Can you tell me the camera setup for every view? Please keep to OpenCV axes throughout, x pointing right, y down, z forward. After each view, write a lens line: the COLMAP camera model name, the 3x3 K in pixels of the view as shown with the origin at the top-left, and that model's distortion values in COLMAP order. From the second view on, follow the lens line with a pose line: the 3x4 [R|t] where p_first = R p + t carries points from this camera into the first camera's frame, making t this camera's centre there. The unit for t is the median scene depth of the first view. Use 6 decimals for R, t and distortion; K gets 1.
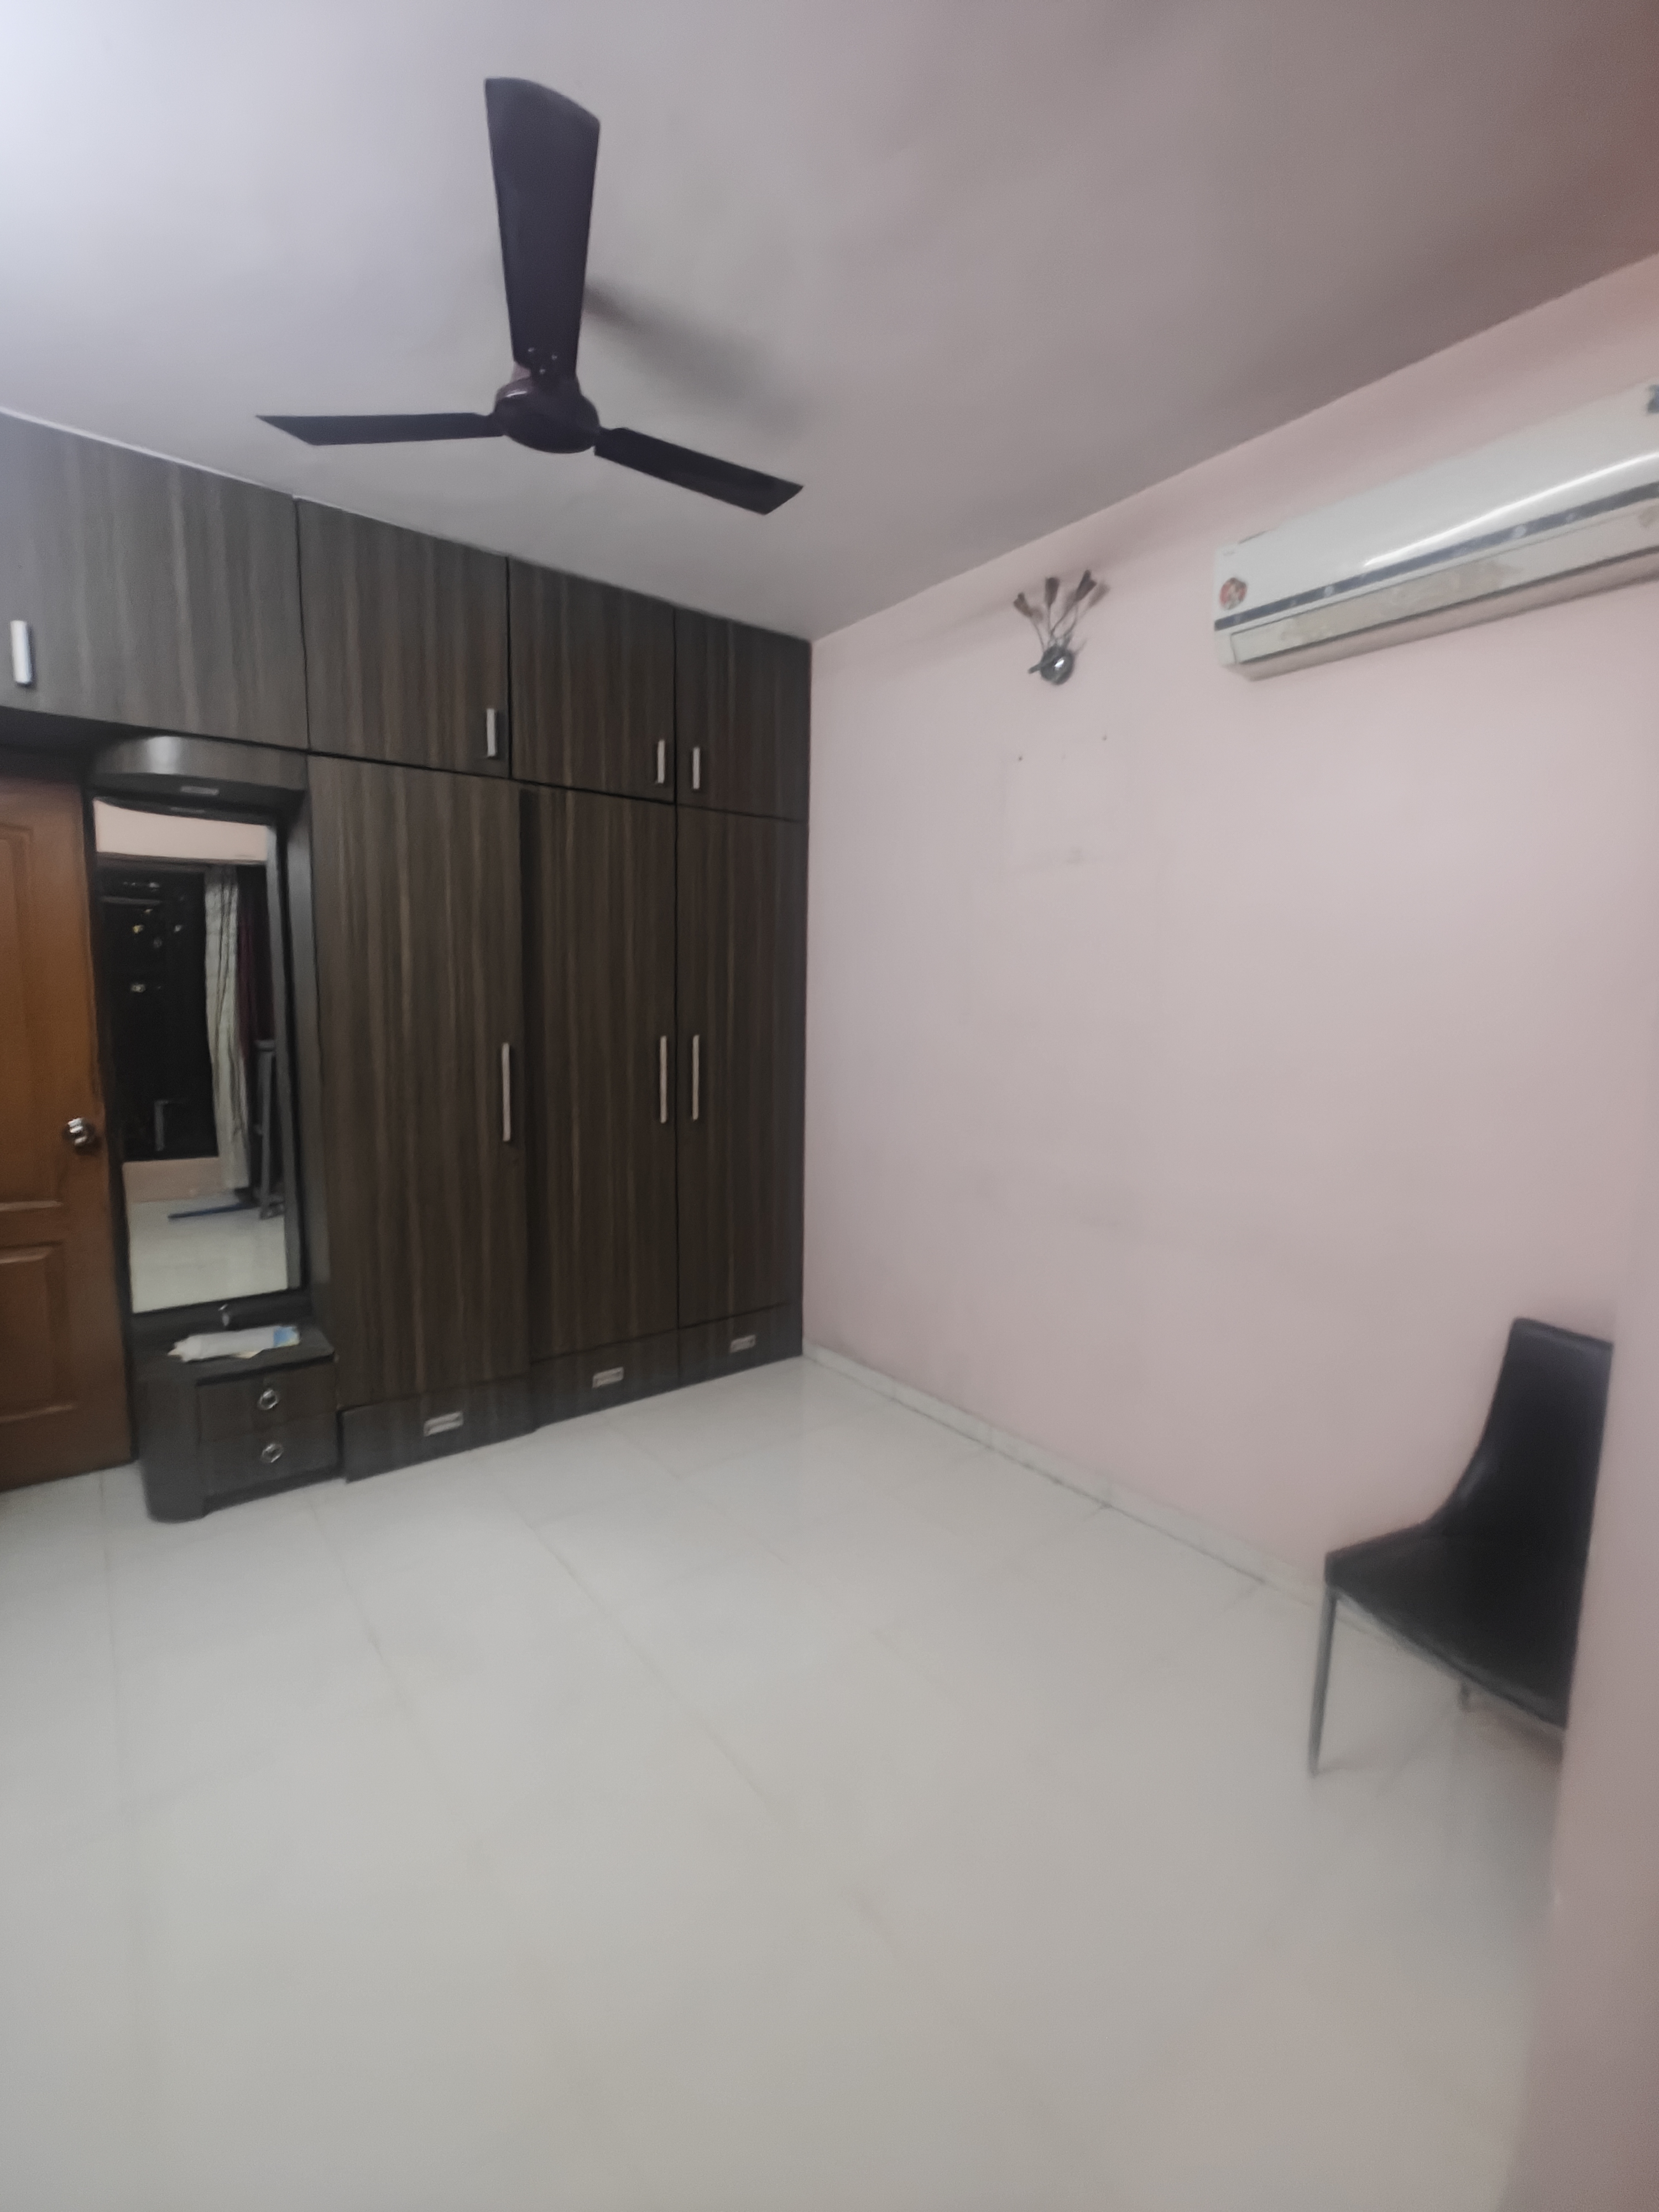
lens RADIAL K [[927.1, 0, 821.9], [0, 927.1, 1105.3], [0, 0, 1]] dist [-0.001046, -0.000687]
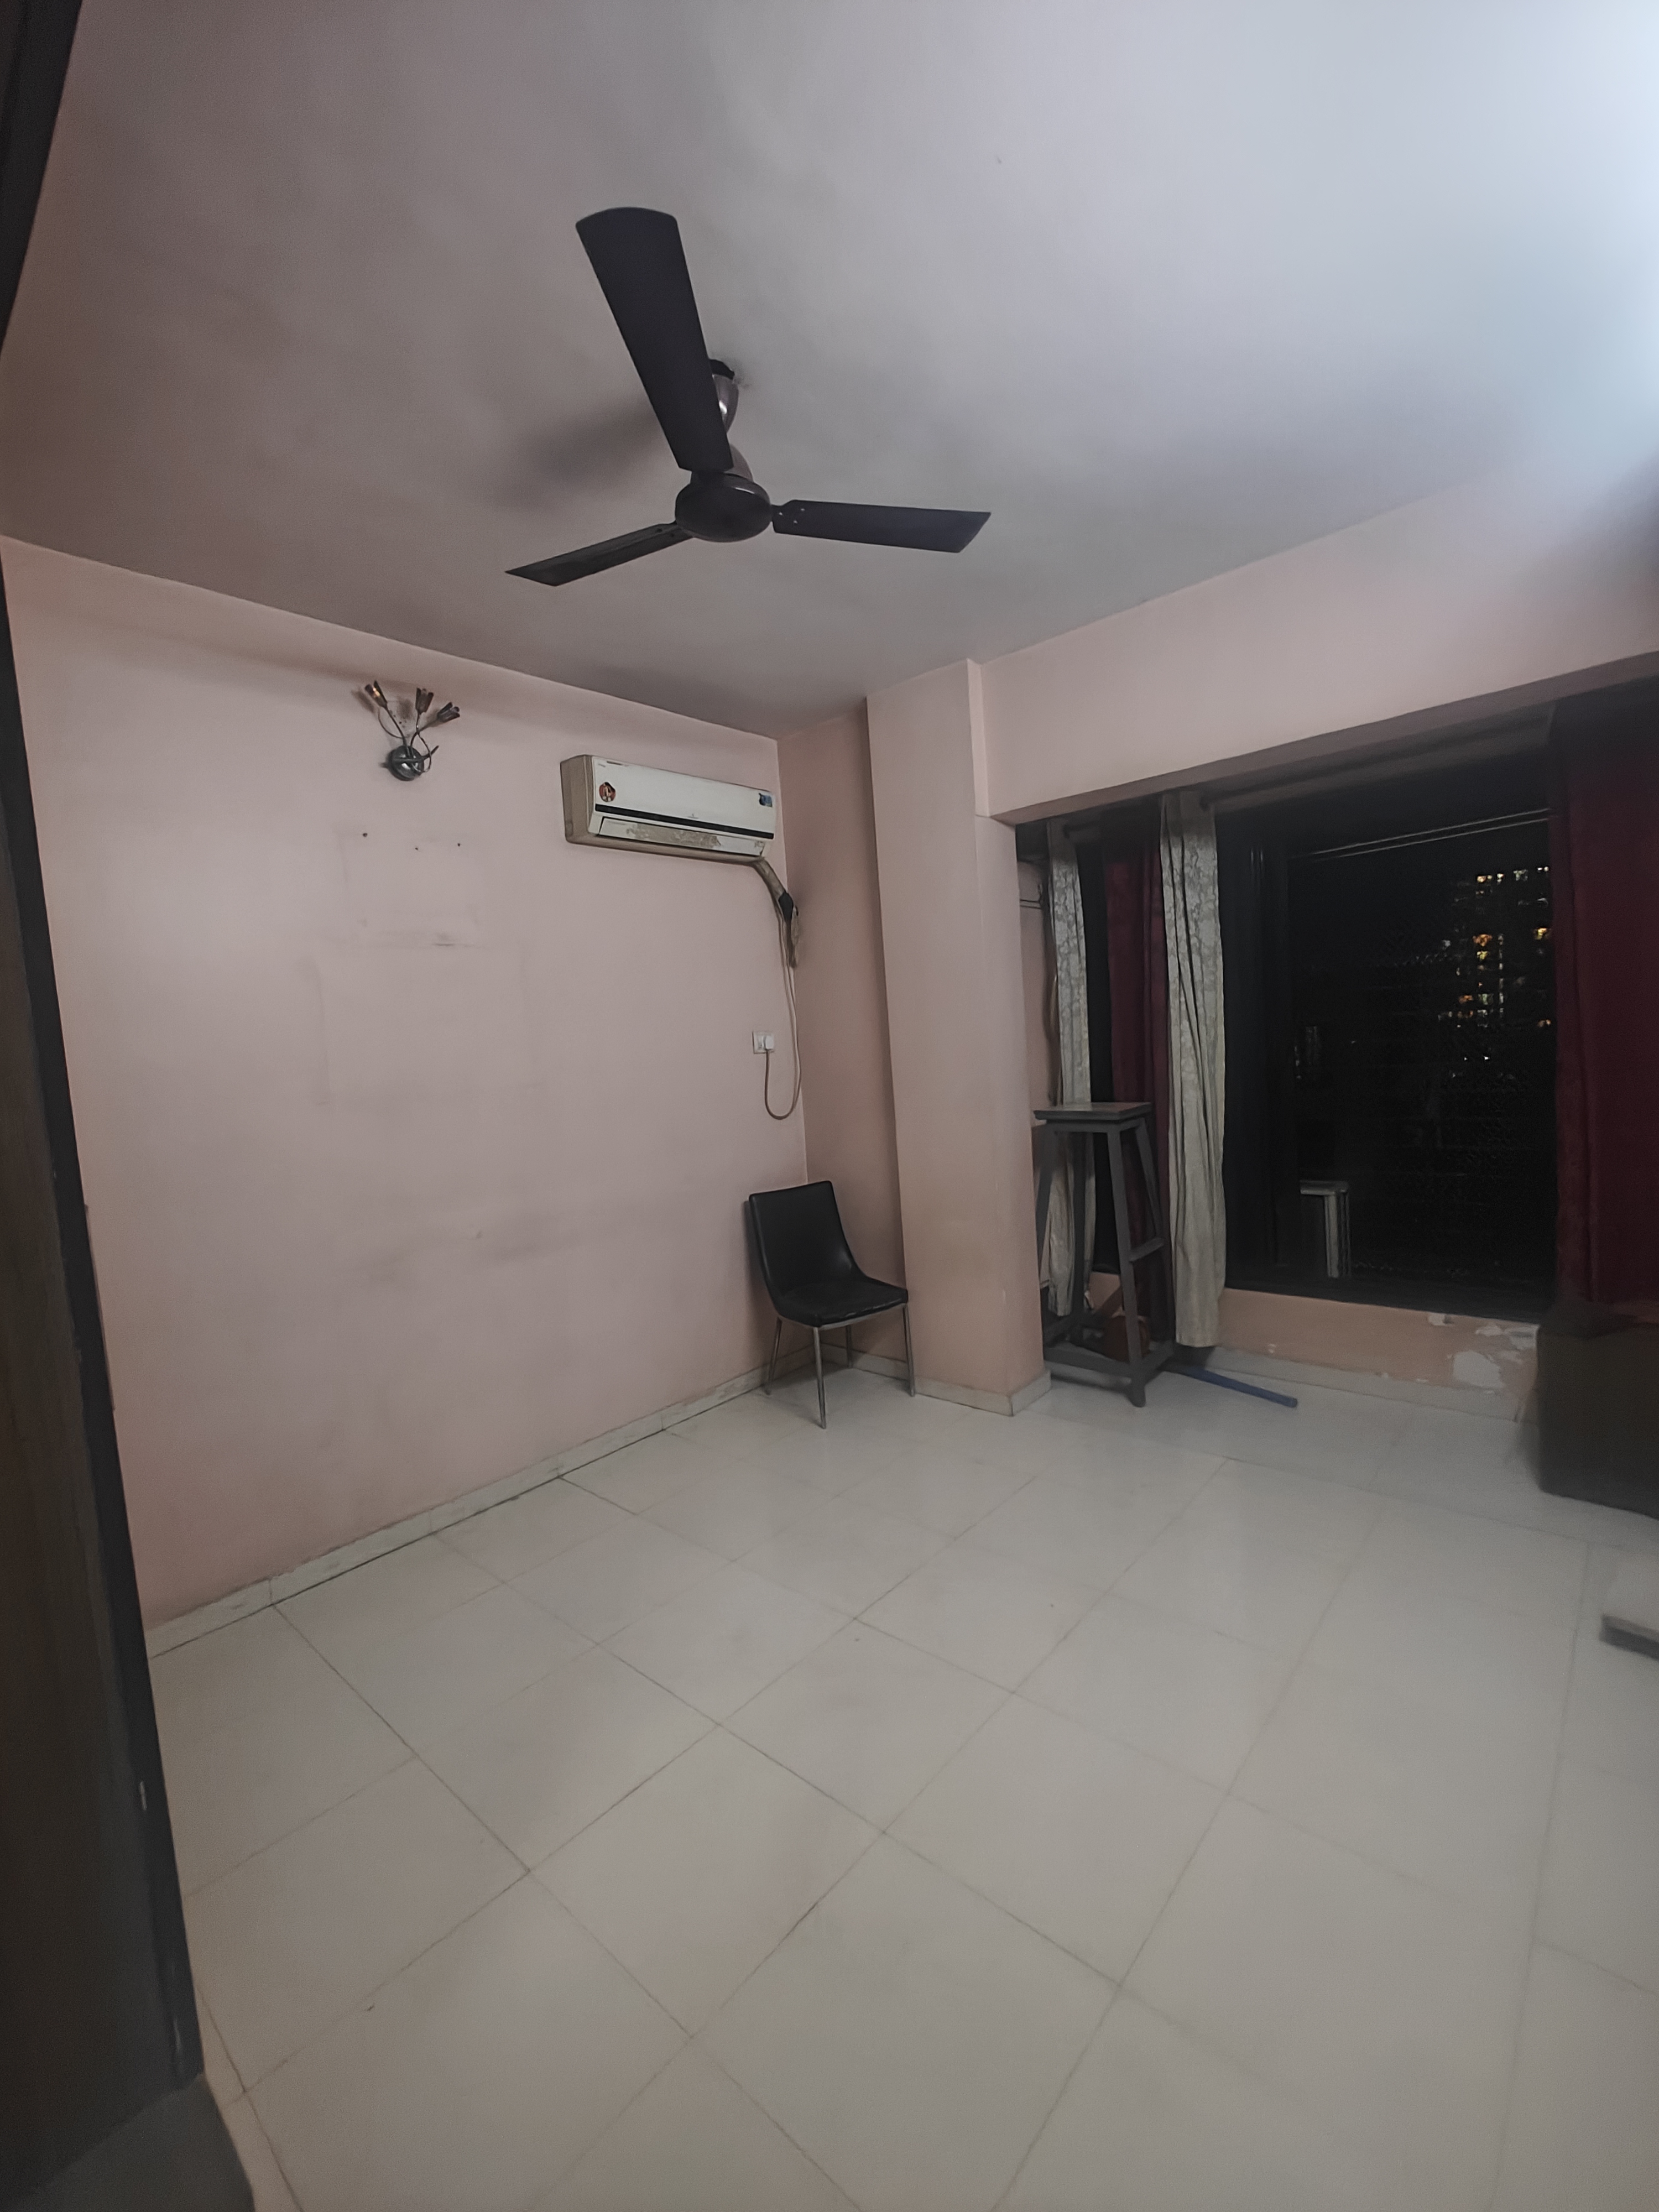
lens RADIAL K [[927.1, 0, 821.9], [0, 927.1, 1105.3], [0, 0, 1]] dist [-0.001046, -0.000687]
pose [[-0.136397, -0.079228, 0.987481, -0.917208], [0.180472, 0.978129, 0.103406, -0.109399], [-0.974077, 0.192317, -0.119115, 0.733477]]
